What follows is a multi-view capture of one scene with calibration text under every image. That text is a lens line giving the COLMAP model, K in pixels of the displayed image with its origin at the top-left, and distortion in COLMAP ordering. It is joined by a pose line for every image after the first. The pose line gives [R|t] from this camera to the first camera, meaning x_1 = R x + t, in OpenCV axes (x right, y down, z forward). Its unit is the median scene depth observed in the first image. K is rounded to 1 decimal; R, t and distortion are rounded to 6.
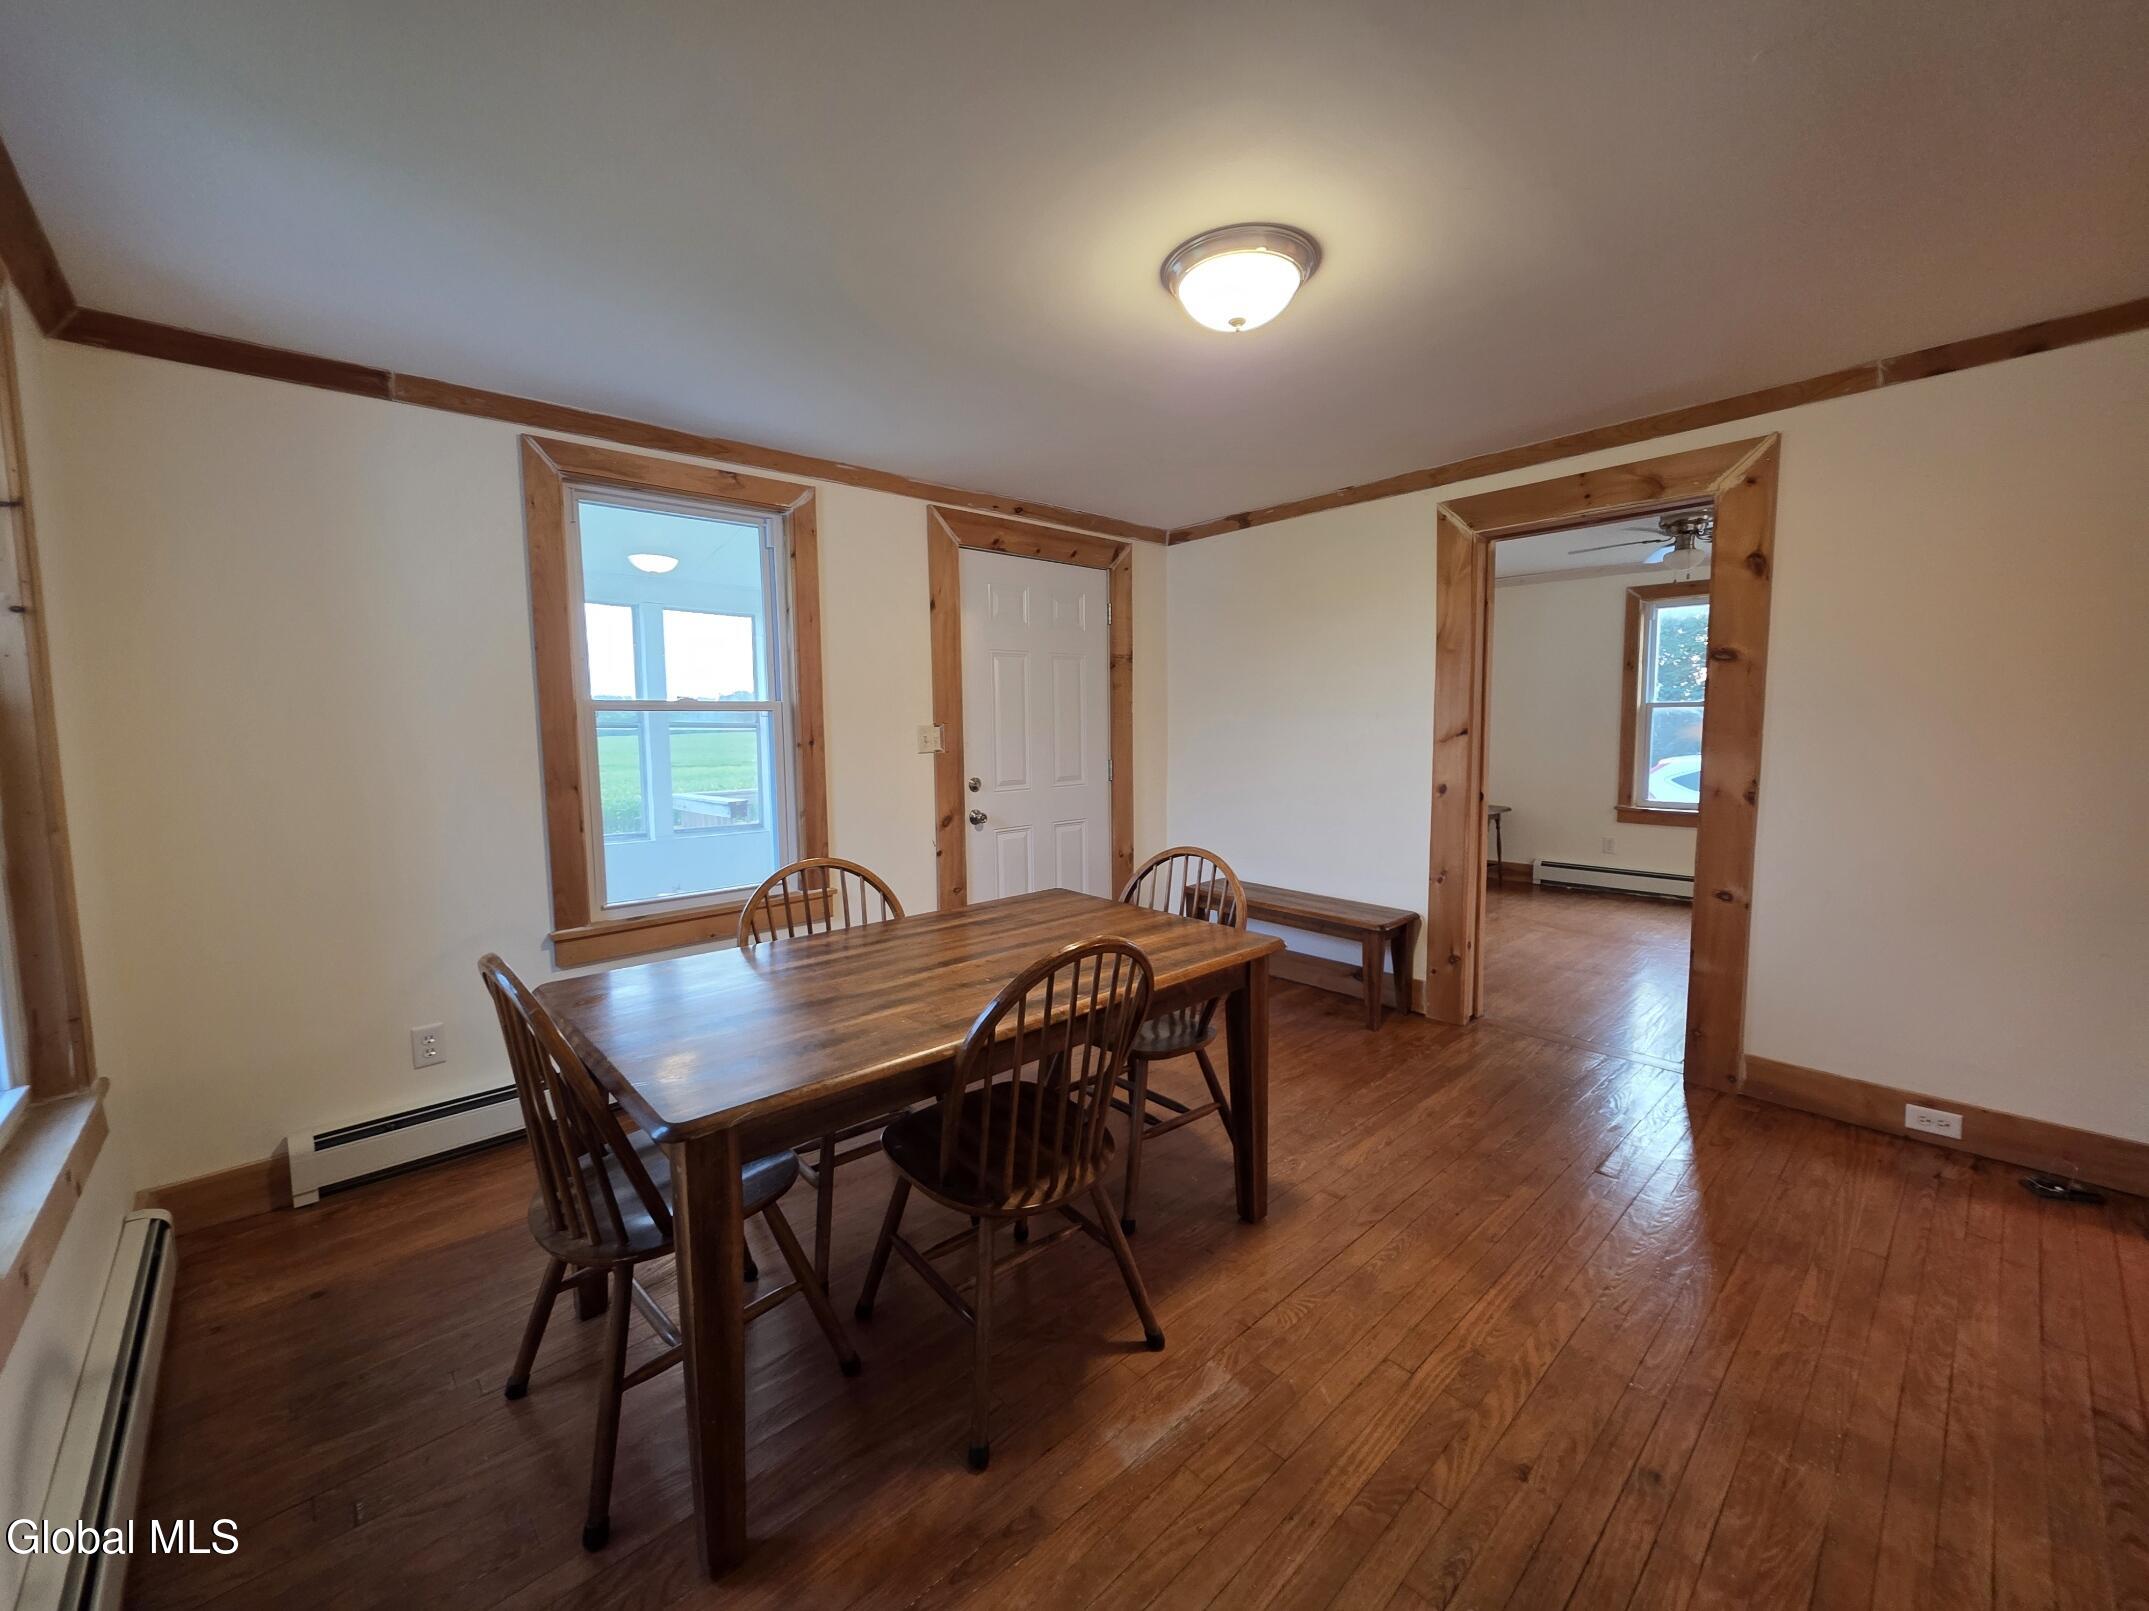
lens RADIAL K [[865.9, 0, 1076.1], [0, 865.9, 797.4], [0, 0, 1]] dist [0.000907, 0.000761]
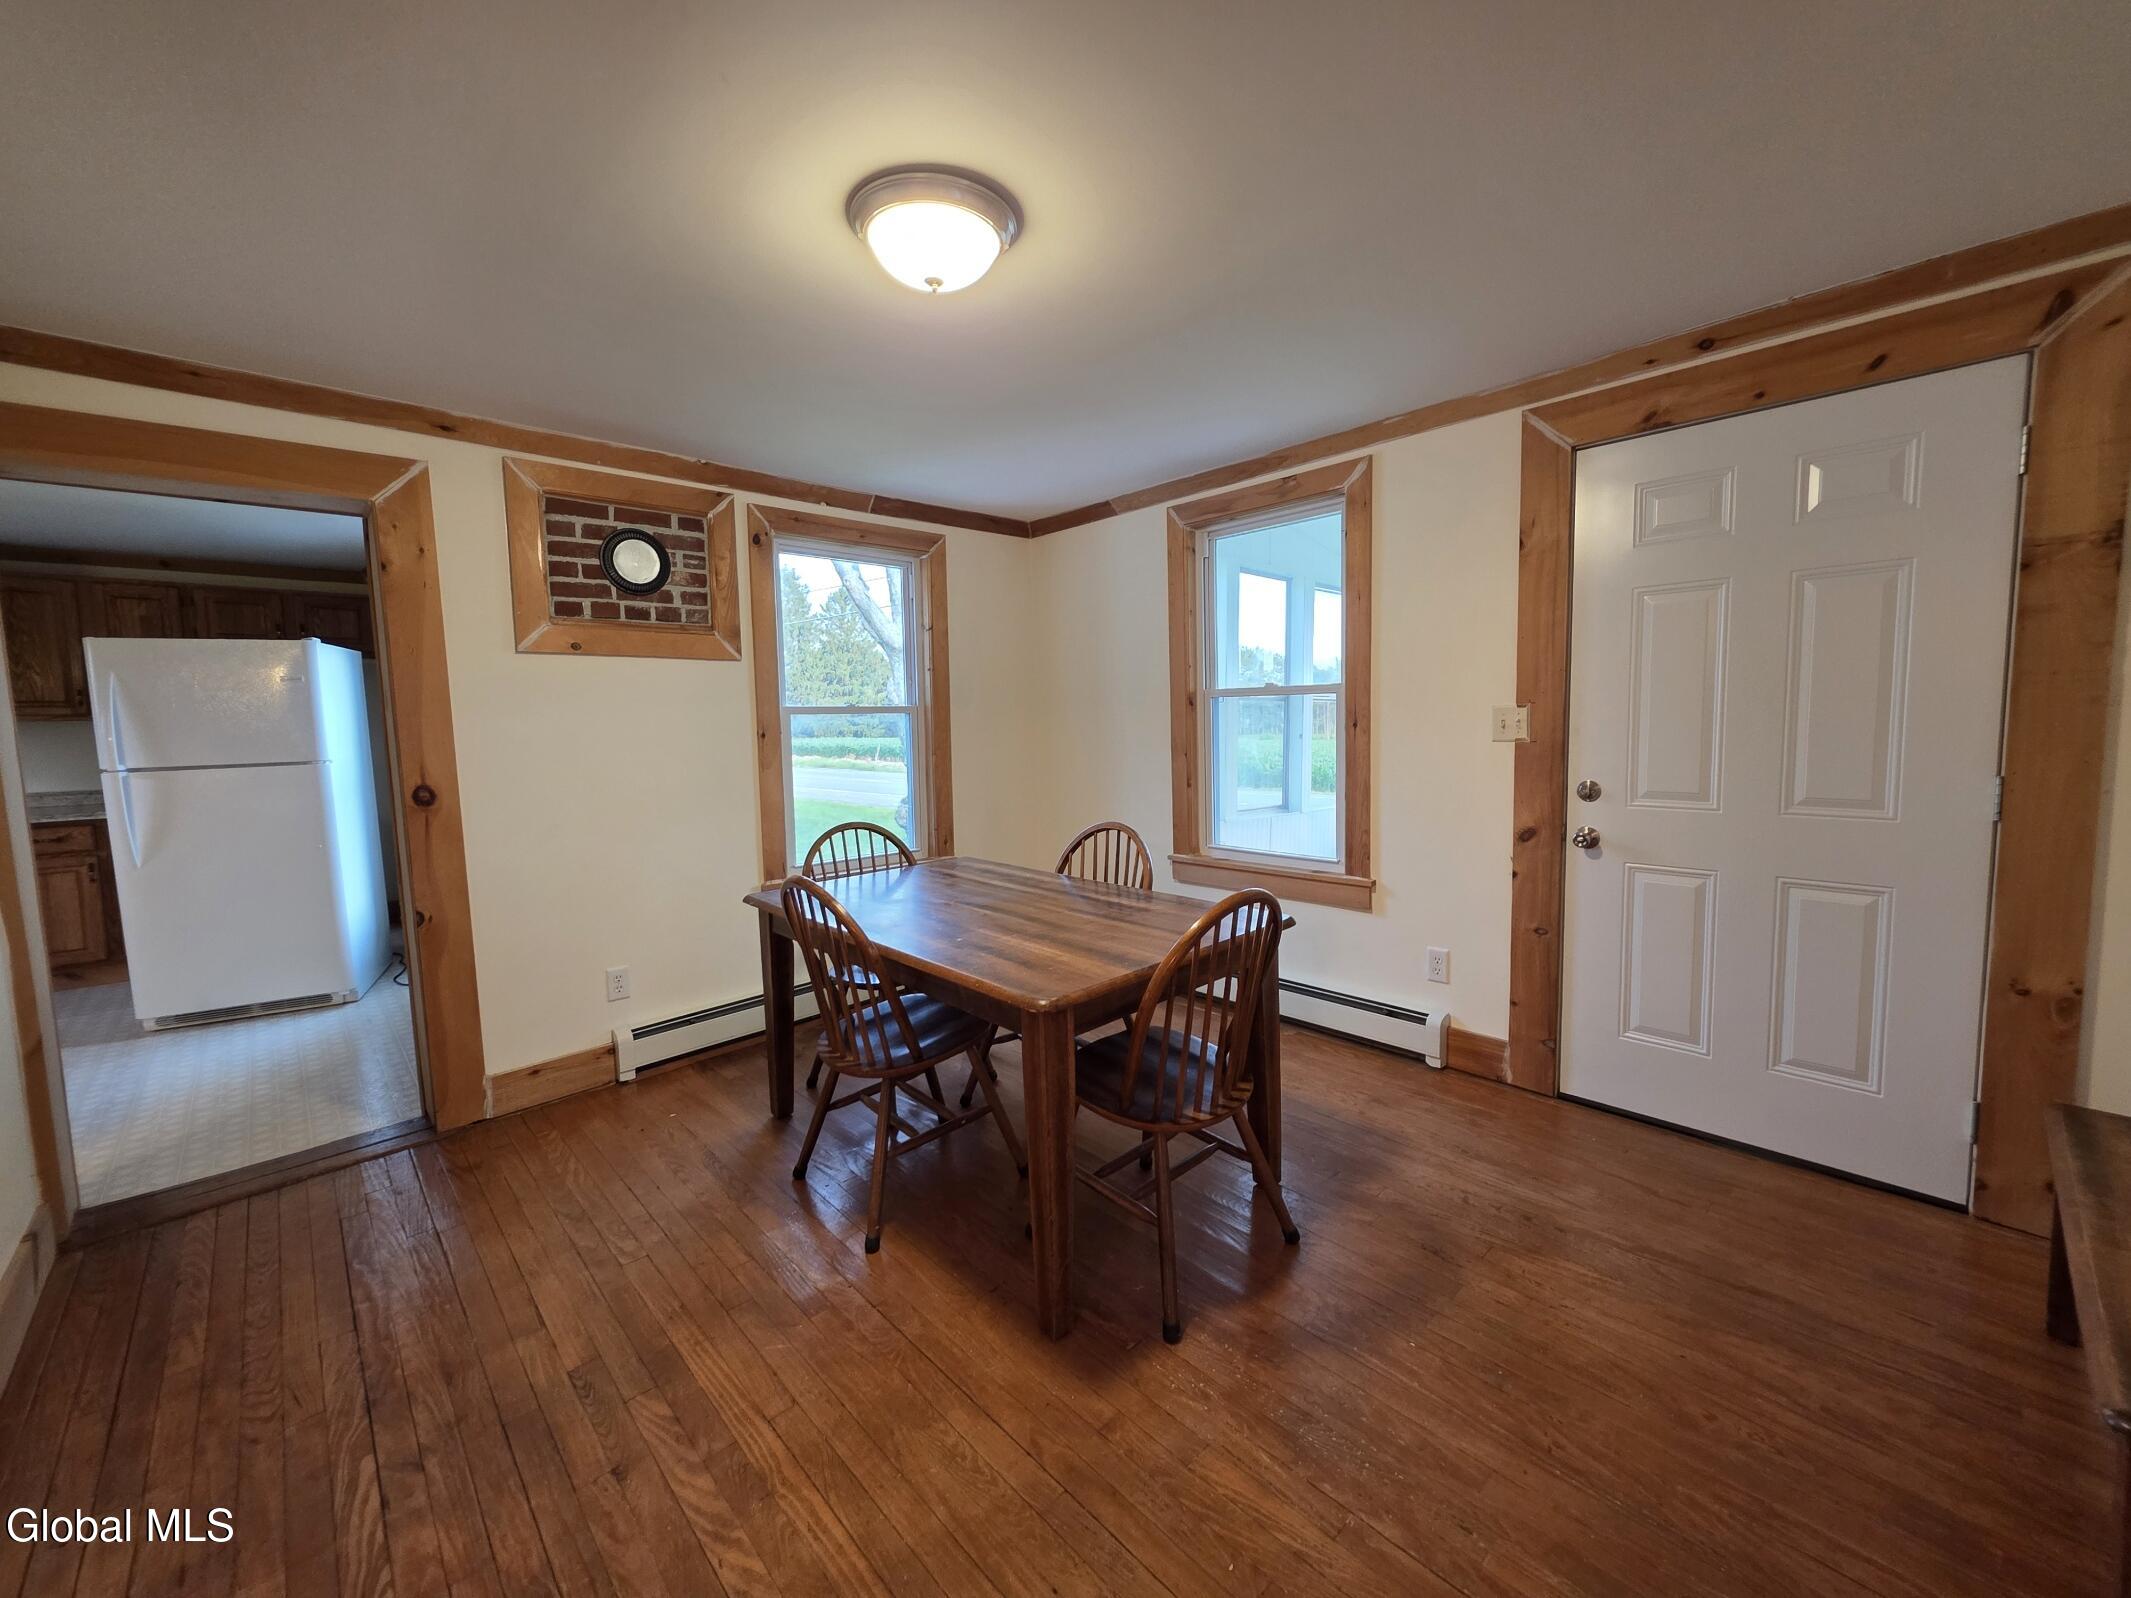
lens RADIAL K [[858.7, 0, 1062.8], [0, 858.7, 787.5], [0, 0, 1]] dist [0.000907, 0.000761]
pose [[-0.008226, 0.100210, -0.994932, 1.079540], [-0.061502, 0.993032, 0.100527, -0.114334], [0.998073, 0.062018, -0.002006, 1.108106]]
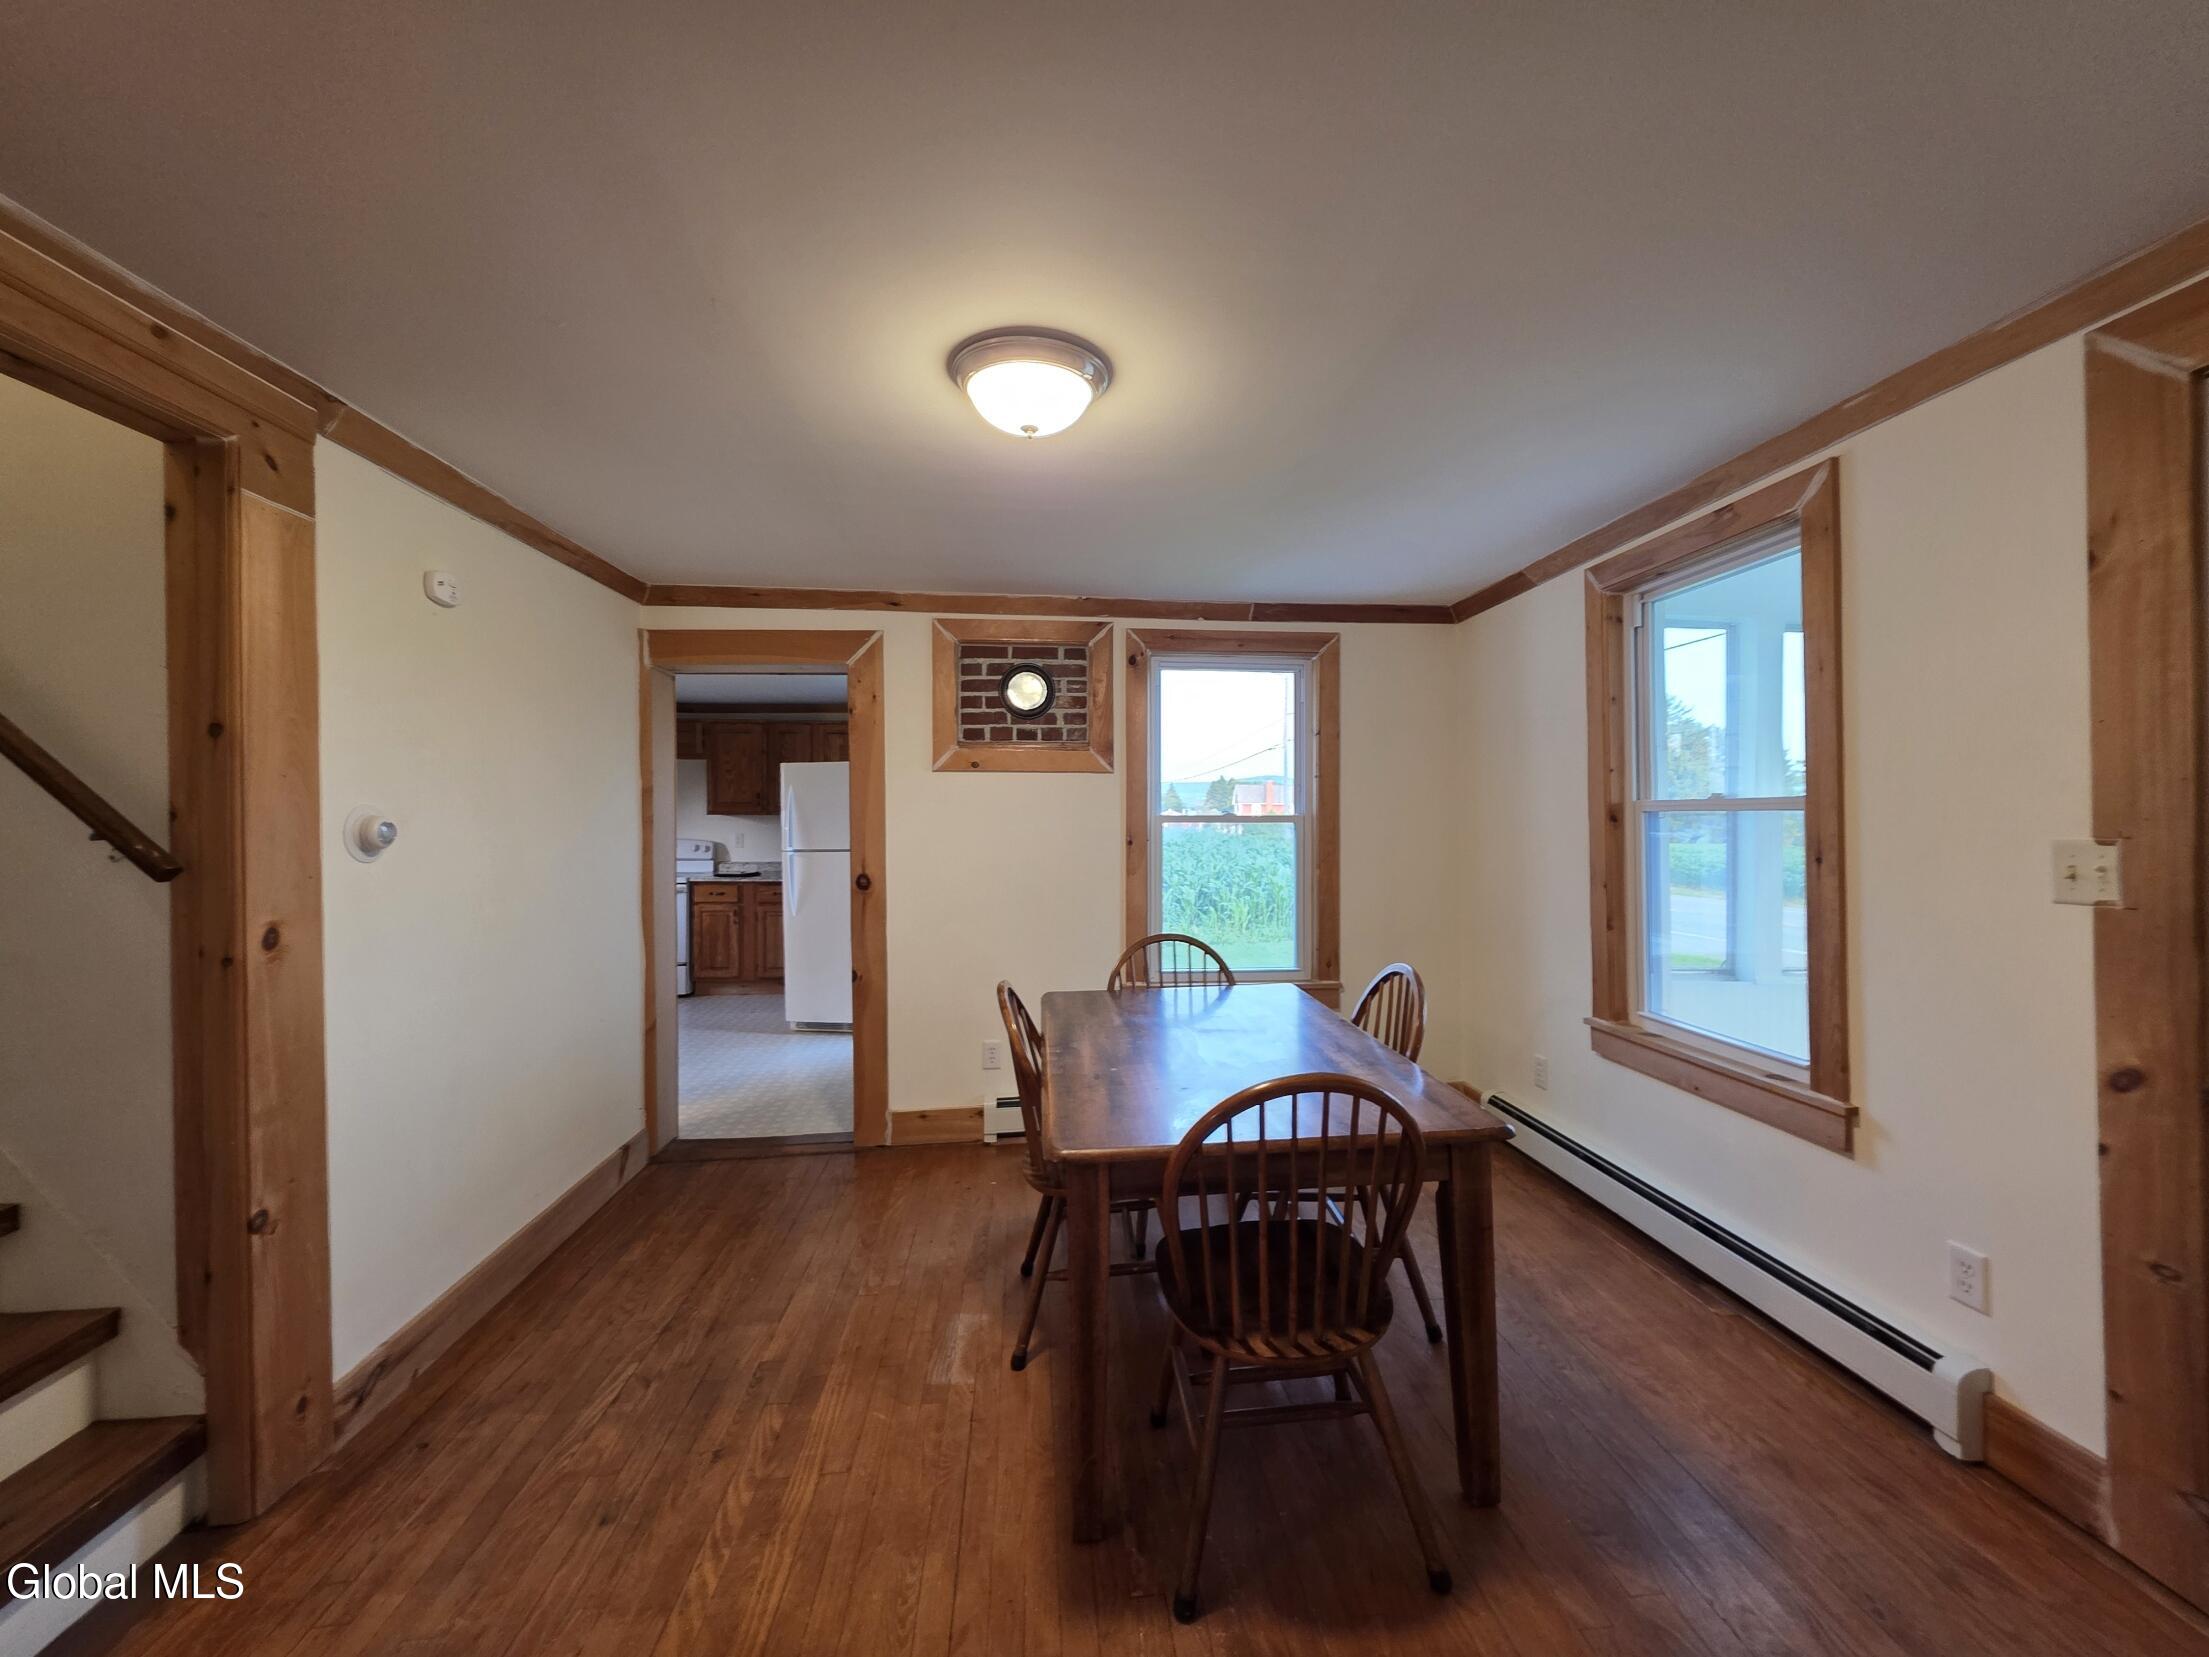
lens RADIAL K [[890.1, 0, 1101.6], [0, 890.1, 813.4], [0, 0, 1]] dist [0.000907, 0.000761]
pose [[-0.620574, 0.014455, -0.784014, 0.871232], [-0.050930, 0.996976, 0.058694, -0.177695], [0.782492, 0.076354, -0.617961, 1.614397]]
